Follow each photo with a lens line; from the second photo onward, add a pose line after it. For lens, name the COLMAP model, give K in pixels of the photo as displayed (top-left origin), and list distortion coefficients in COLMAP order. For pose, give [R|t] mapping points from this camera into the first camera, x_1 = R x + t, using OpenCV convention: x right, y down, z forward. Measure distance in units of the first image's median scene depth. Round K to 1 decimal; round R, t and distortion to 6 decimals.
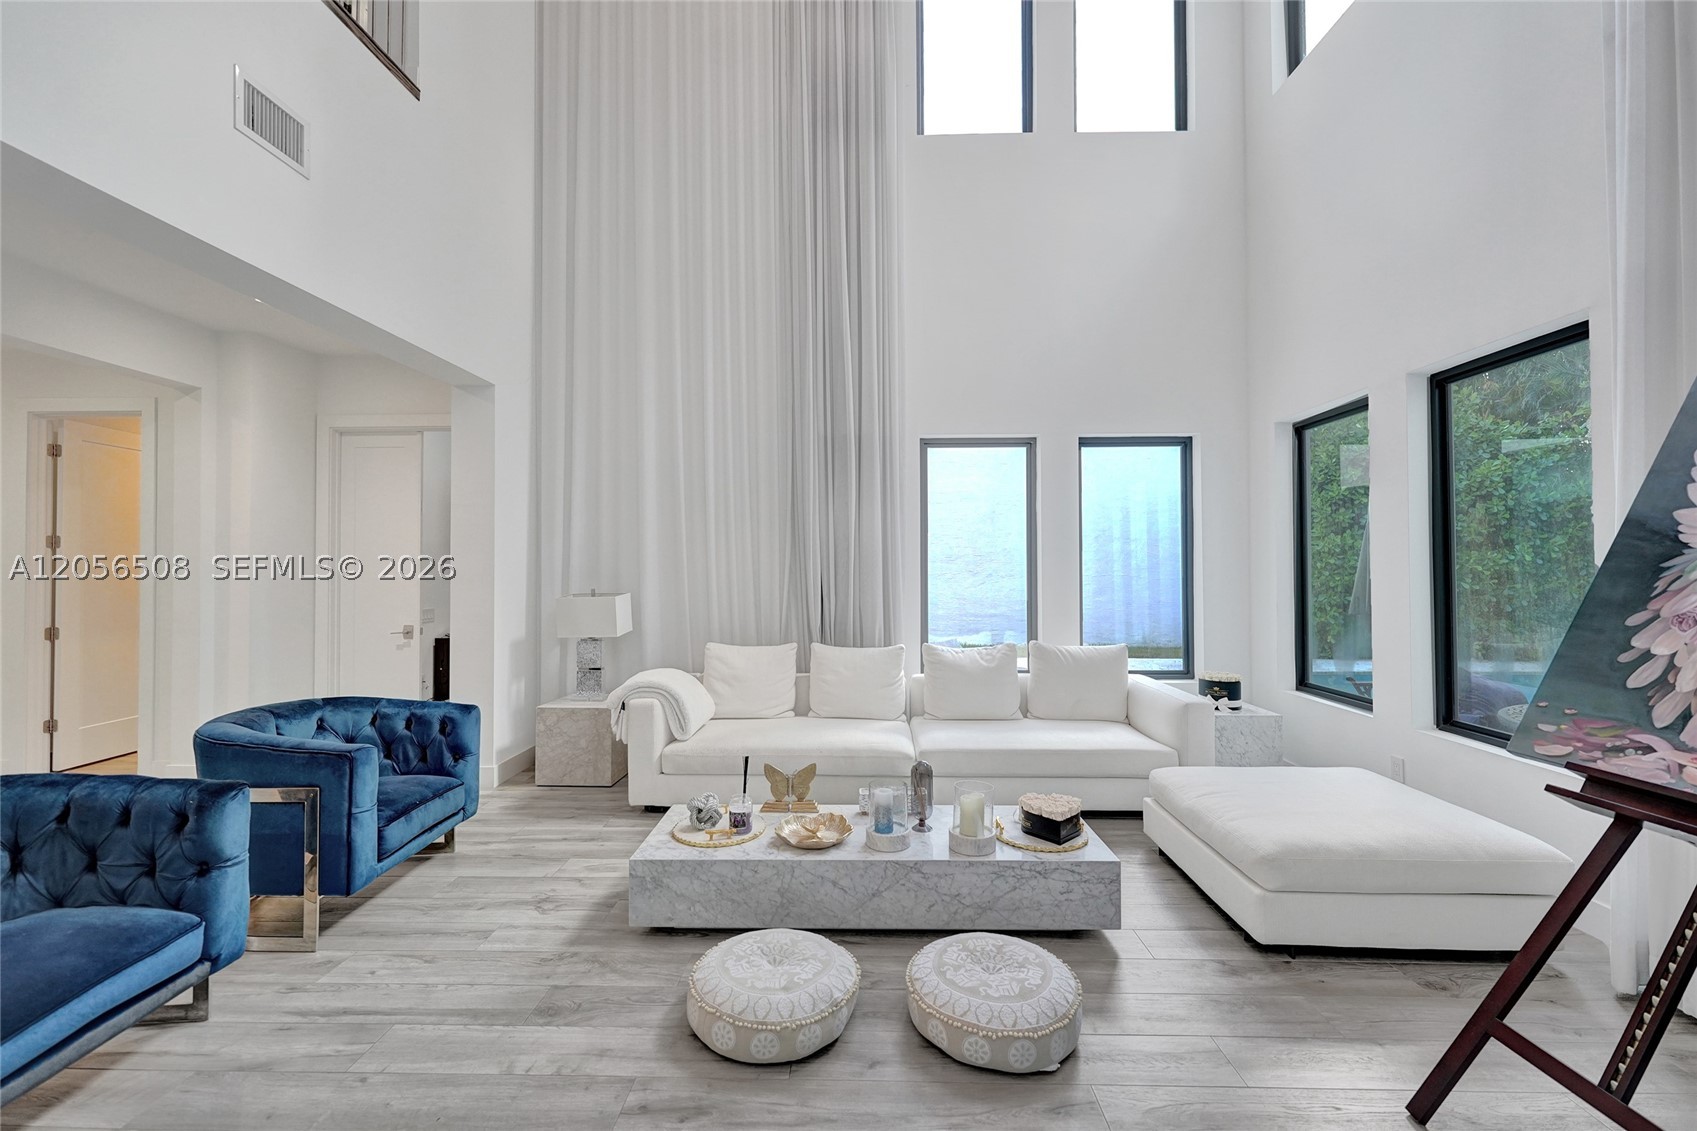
lens RADIAL K [[694.7, 0, 844.9], [0, 694.7, 566.4], [0, 0, 1]] dist [-0.015452, -0.000717]
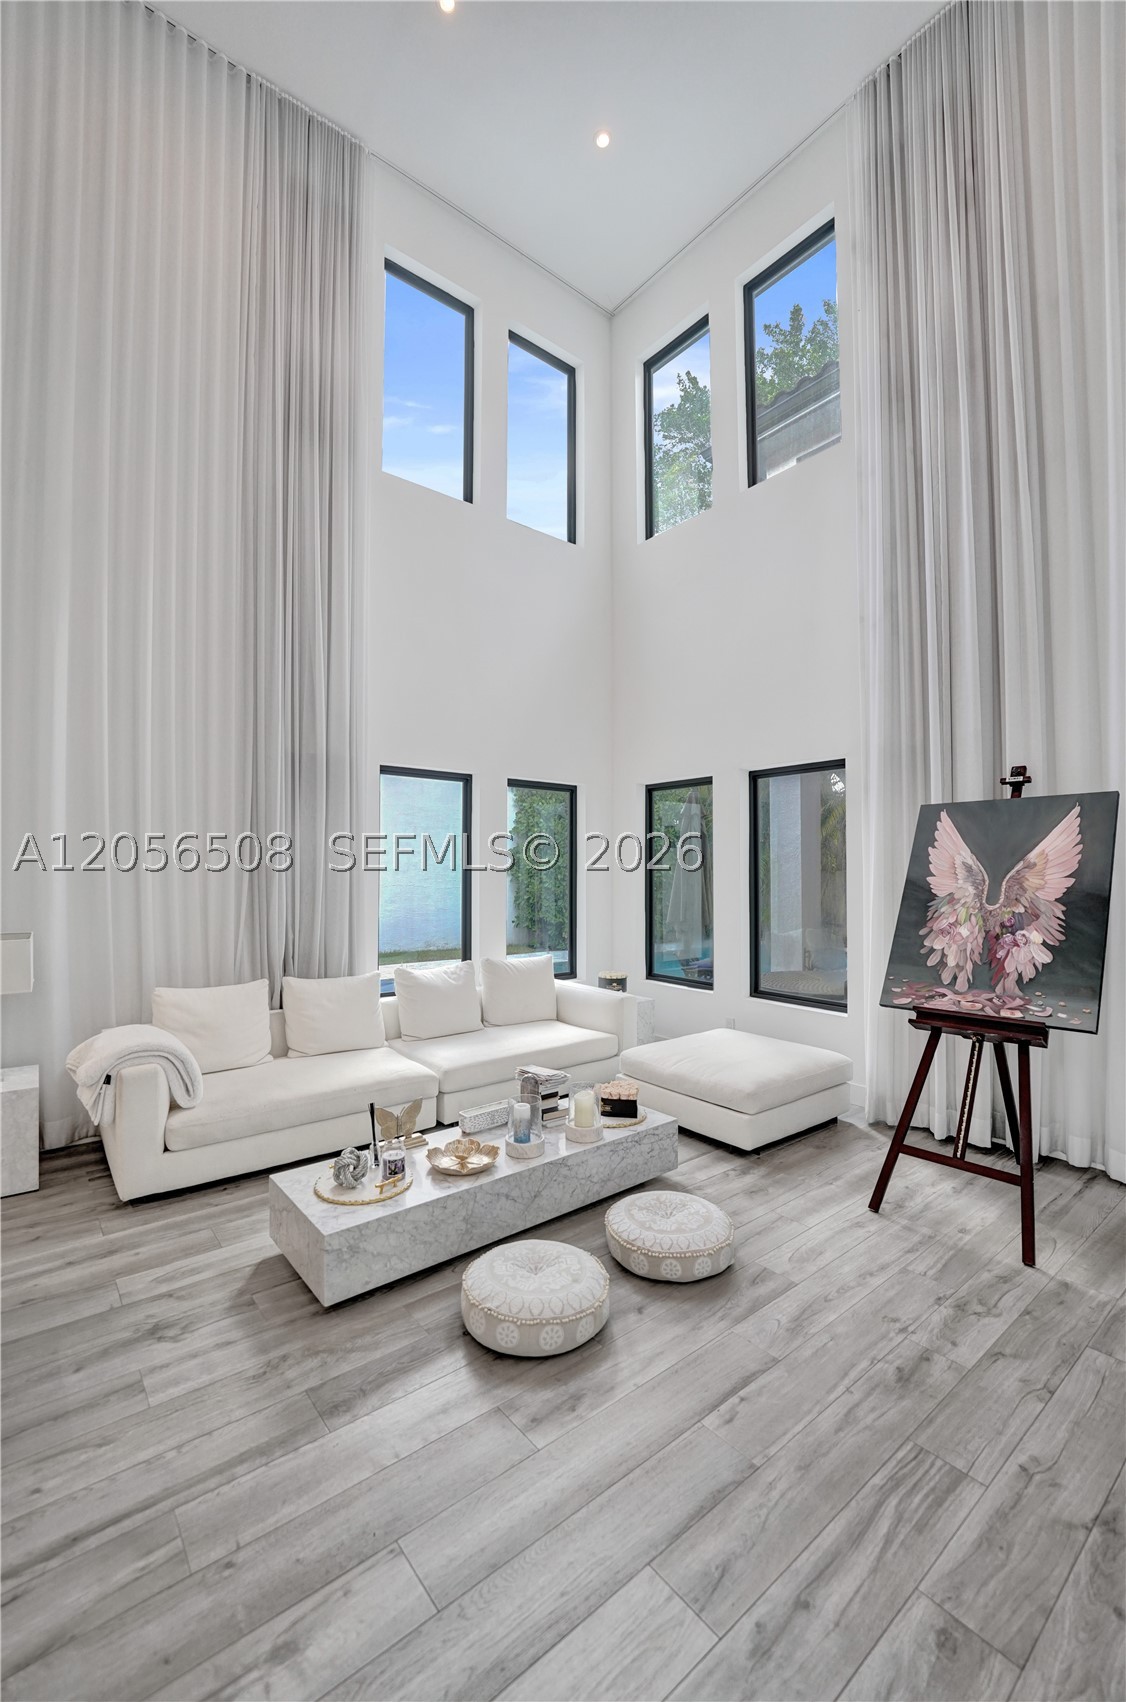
lens RADIAL K [[700.6, 0, 572.1], [0, 700.6, 856.8], [0, 0, 1]] dist [-0.039926, -0.000028]
pose [[0.754635, 0.018974, 0.655870, -0.674129], [-0.008247, 0.999777, -0.019433, -0.065946], [-0.656093, 0.009256, 0.754623, 0.085945]]
